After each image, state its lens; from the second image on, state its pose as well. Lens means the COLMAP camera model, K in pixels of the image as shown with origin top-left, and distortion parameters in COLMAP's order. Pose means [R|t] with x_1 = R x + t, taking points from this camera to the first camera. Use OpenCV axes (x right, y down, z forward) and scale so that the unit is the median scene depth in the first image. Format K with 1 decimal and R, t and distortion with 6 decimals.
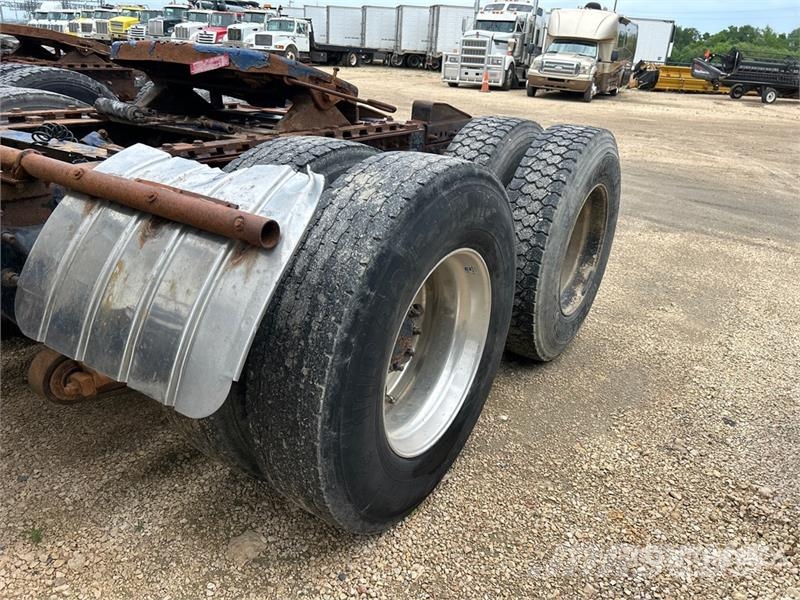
lens RADIAL K [[616.3, 0, 406.4], [0, 616.3, 299.3], [0, 0, 1]] dist [0.057980, -0.063130]
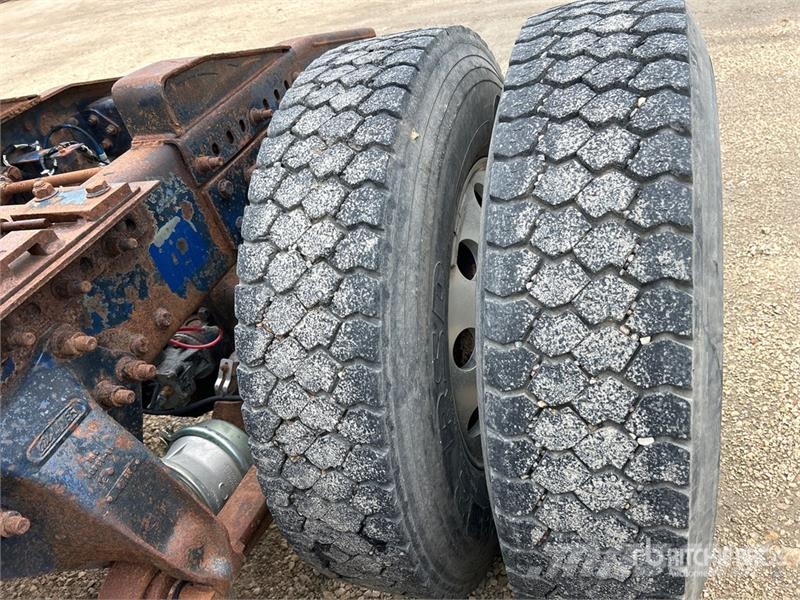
lens RADIAL K [[616.3, 0, 406.4], [0, 616.3, 299.3], [0, 0, 1]] dist [0.057980, -0.063130]
pose [[0.922434, -0.384444, 0.036322, 0.129906], [0.366787, 0.901697, 0.228934, -0.277980], [-0.120764, -0.197854, 0.972764, 0.735965]]
